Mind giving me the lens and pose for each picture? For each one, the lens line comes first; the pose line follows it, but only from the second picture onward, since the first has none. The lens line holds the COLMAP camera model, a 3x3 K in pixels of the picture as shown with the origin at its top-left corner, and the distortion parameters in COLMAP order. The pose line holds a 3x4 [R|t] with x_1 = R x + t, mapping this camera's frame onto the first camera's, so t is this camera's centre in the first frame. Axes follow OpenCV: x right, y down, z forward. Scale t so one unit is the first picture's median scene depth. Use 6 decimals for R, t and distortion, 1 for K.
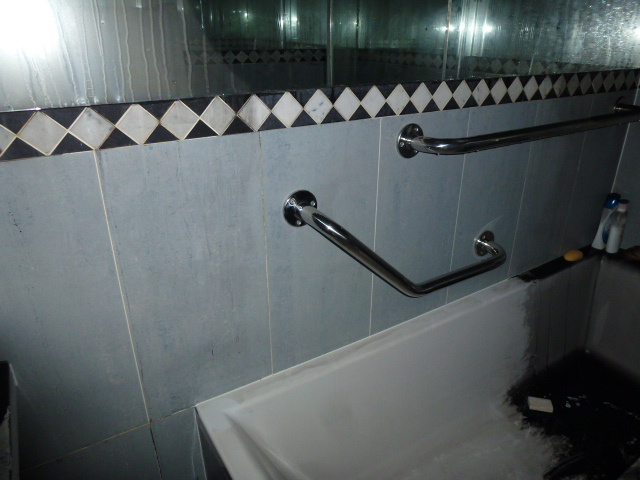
lens RADIAL K [[491.7, 0, 361.1], [0, 491.7, 239.8], [0, 0, 1]] dist [-0.013189, -0.001660]
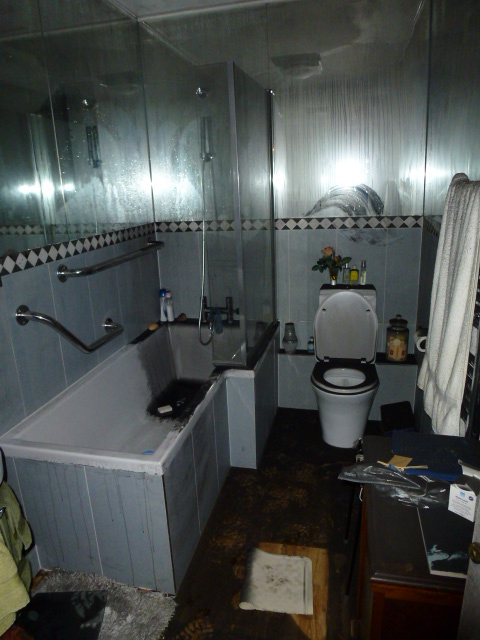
lens RADIAL K [[451.5, 0, 240.0], [0, 451.5, 320.0], [0, 0, 1]] dist [-0.007001, -0.001634]
pose [[0.757929, -0.249960, 0.602547, -0.355436], [0.332075, 0.942879, -0.026566, 0.182679], [-0.561489, 0.220226, 0.797641, -0.556220]]
